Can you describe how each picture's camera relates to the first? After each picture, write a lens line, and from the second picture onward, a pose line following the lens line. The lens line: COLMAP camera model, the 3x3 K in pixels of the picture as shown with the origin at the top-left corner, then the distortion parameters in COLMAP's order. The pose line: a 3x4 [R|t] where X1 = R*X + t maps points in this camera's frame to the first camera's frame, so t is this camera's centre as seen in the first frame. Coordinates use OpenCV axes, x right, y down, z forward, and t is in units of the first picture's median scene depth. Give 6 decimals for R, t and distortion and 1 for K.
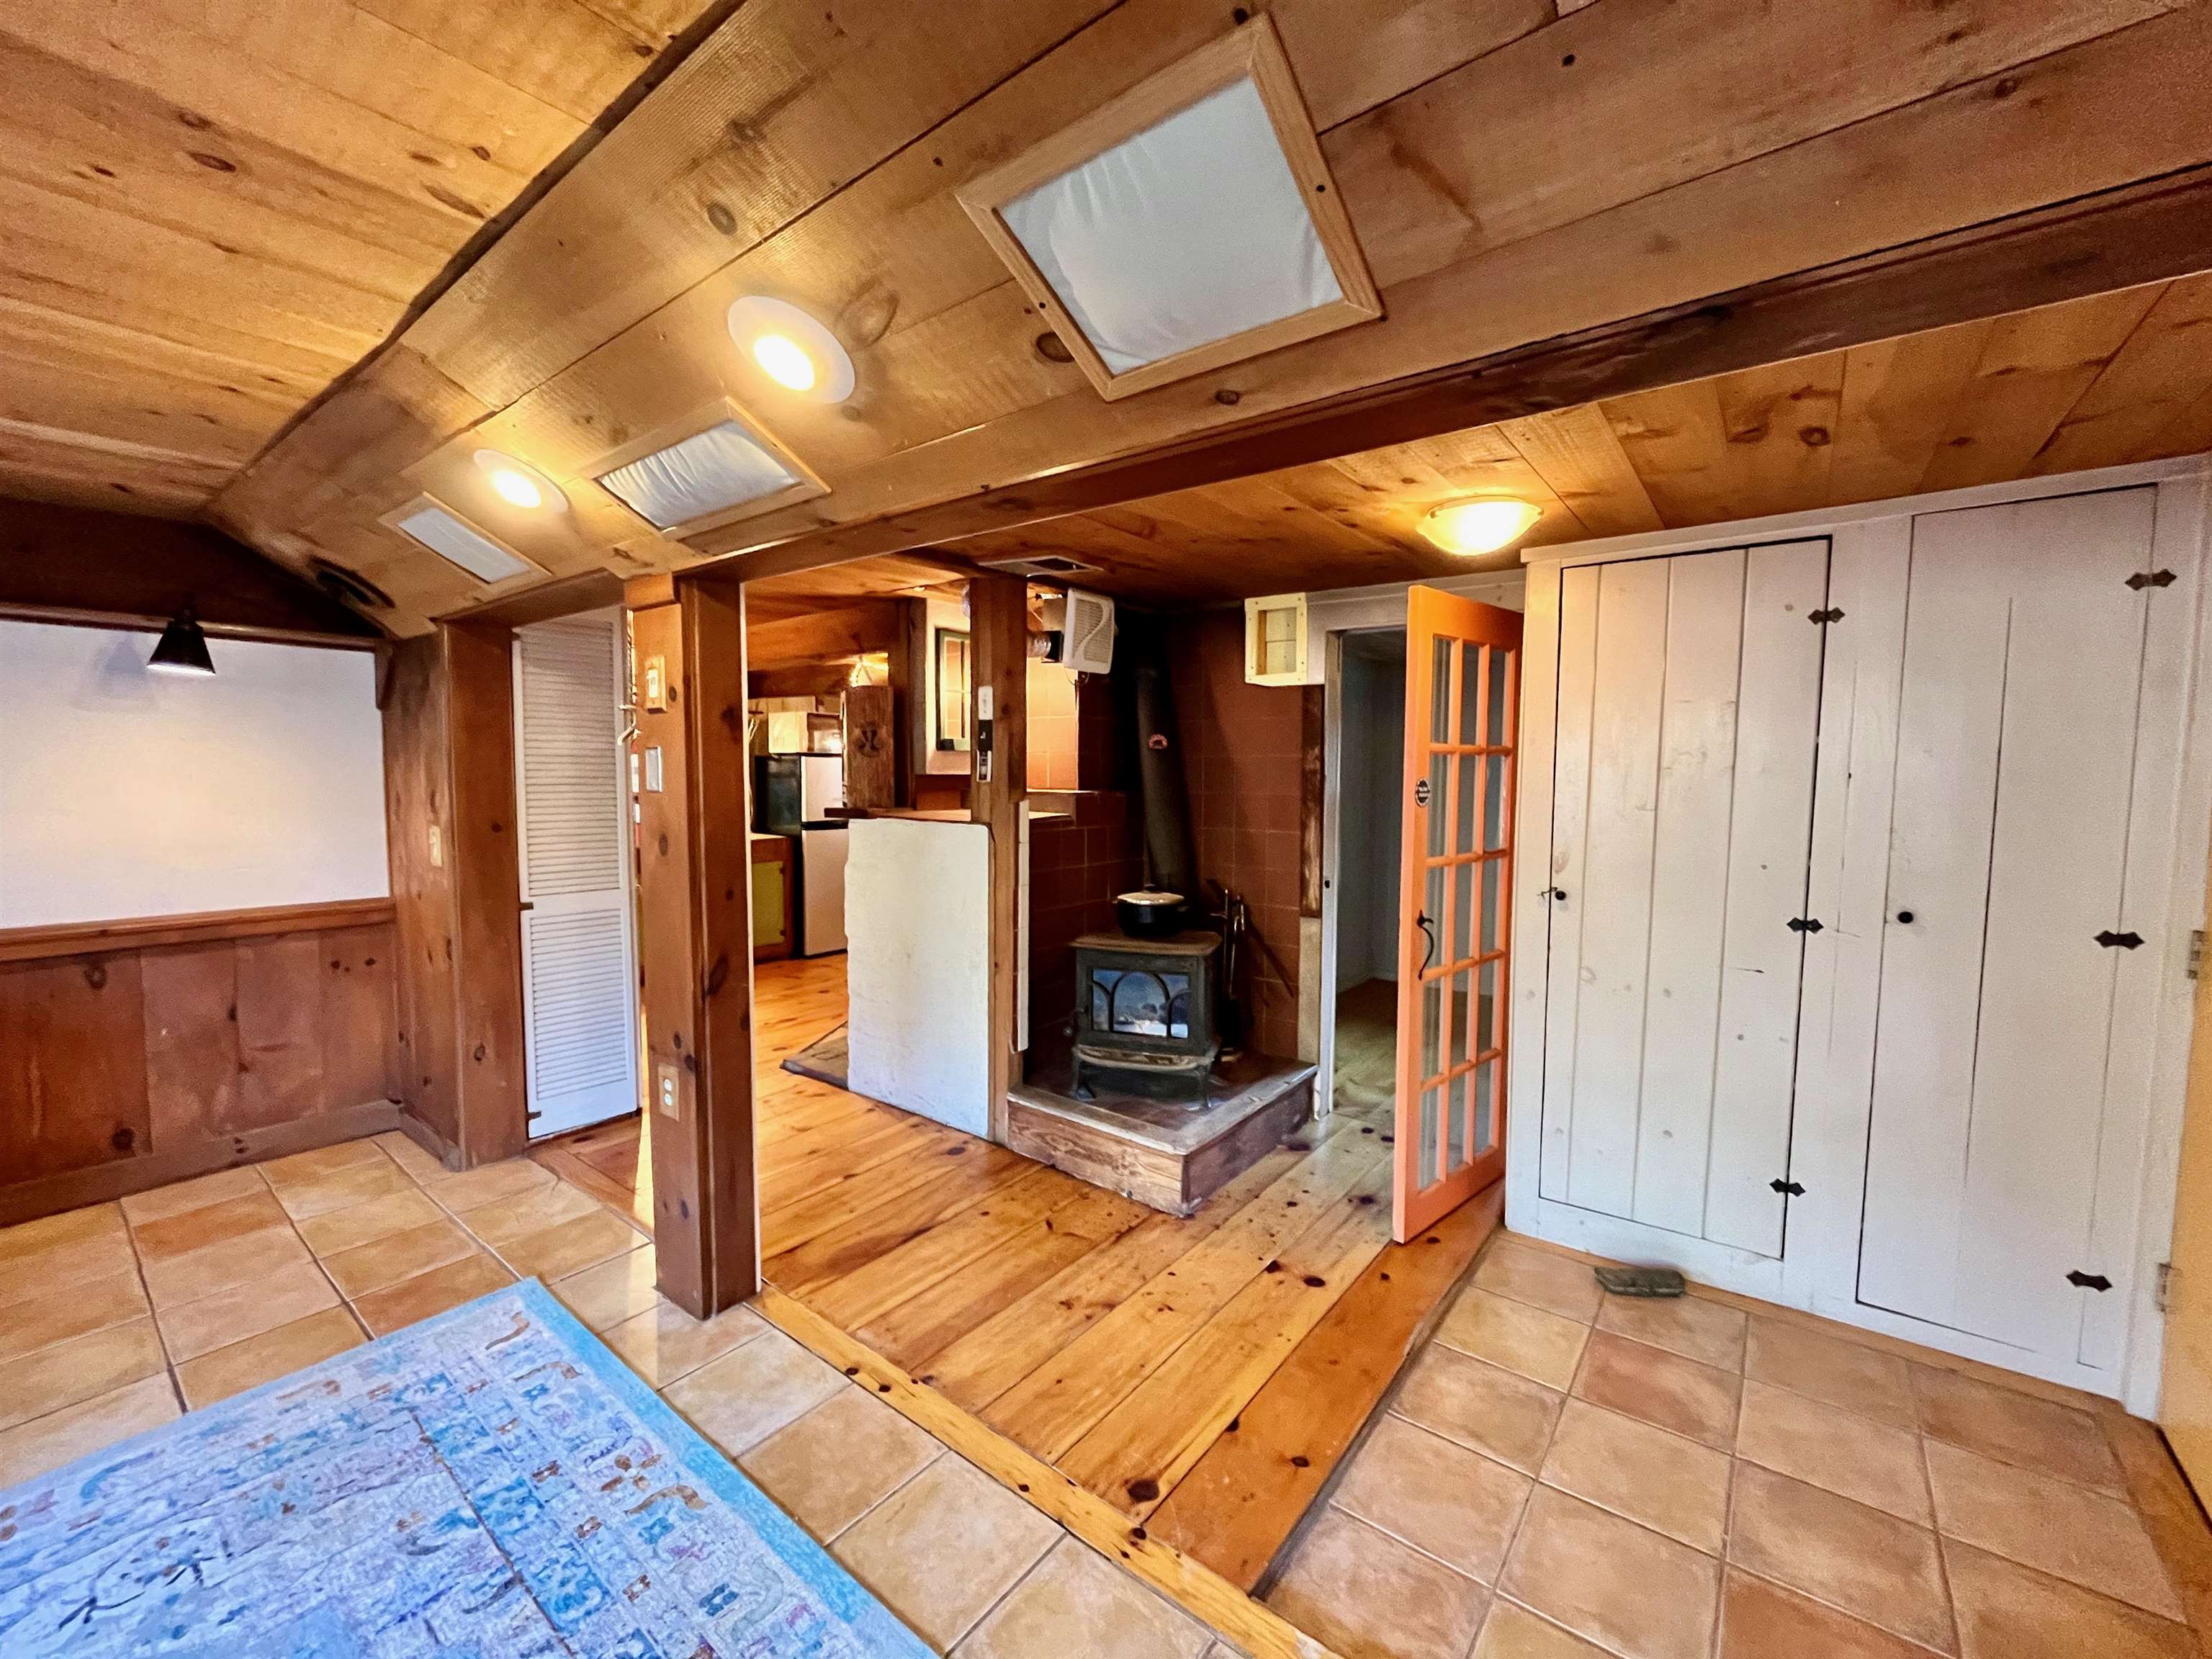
lens RADIAL K [[900.7, 0, 1096.7], [0, 900.7, 828.0], [0, 0, 1]] dist [-0.002719, -0.000384]
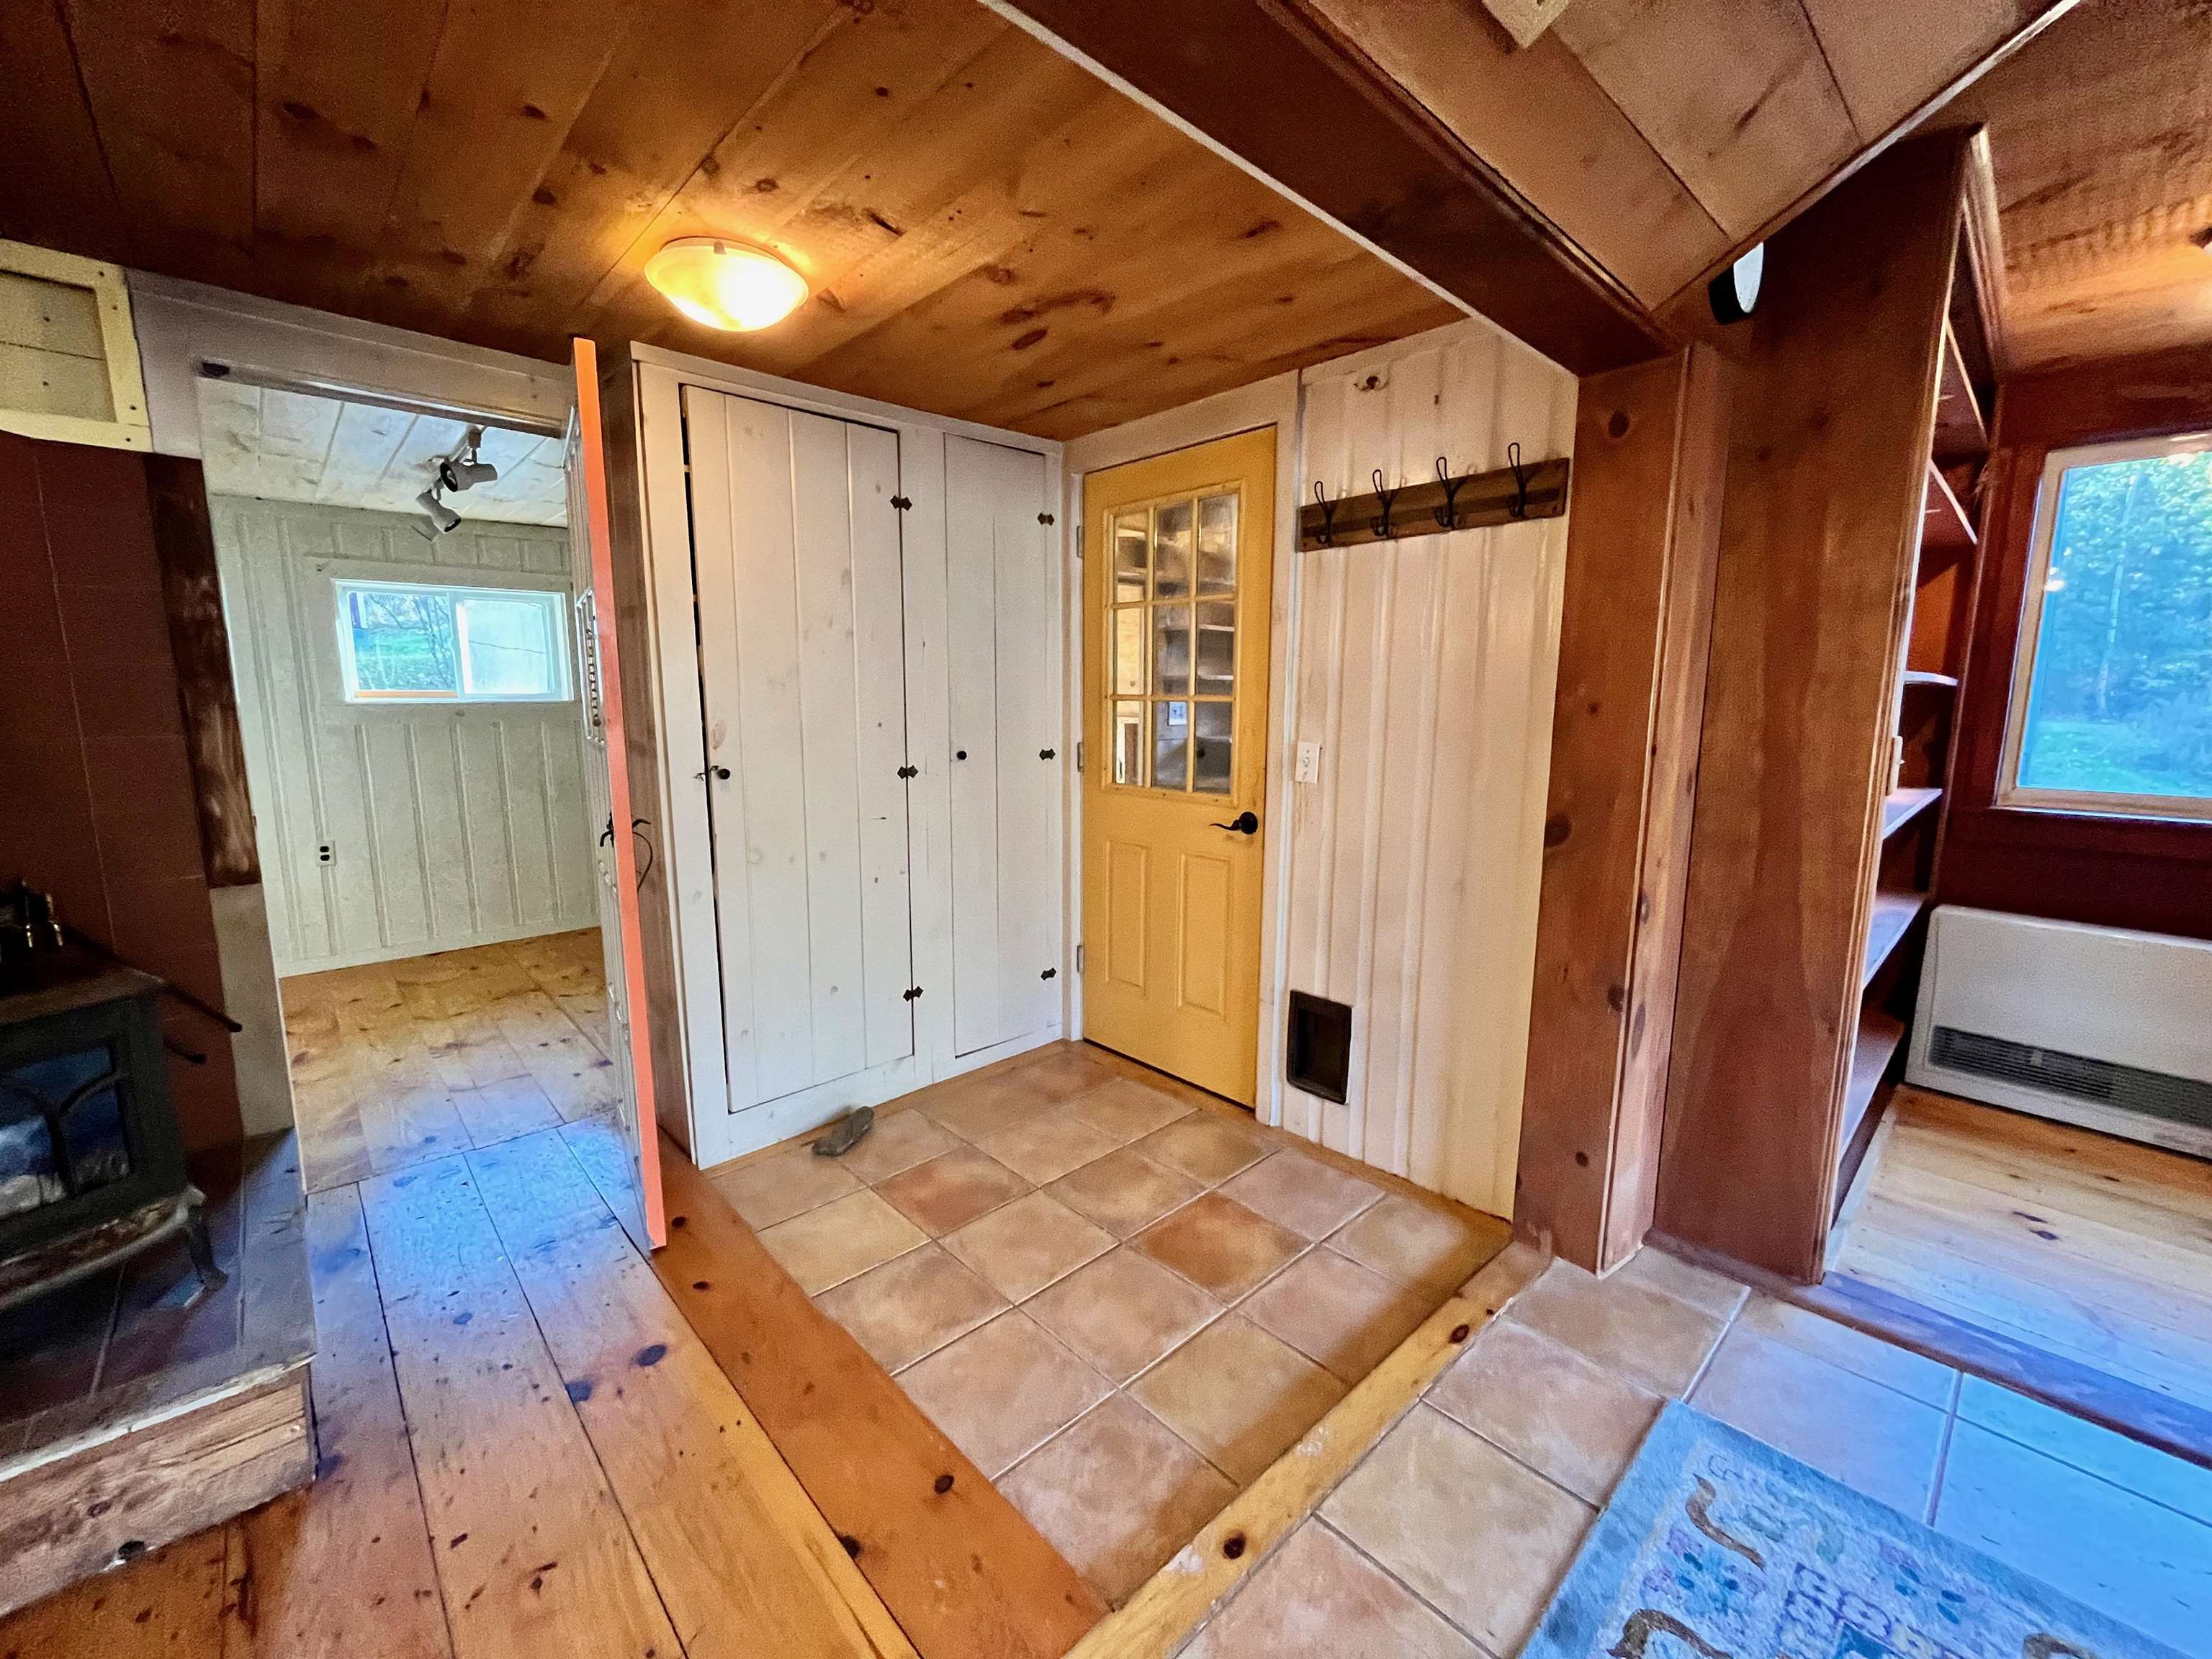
lens RADIAL K [[900.7, 0, 1107.6], [0, 900.7, 829.1], [0, 0, 1]] dist [-0.002719, -0.000384]
pose [[0.152839, -0.151288, 0.976602, -0.342256], [0.068477, 0.987459, 0.142253, 0.032474], [-0.985876, 0.045133, 0.161282, 0.563687]]
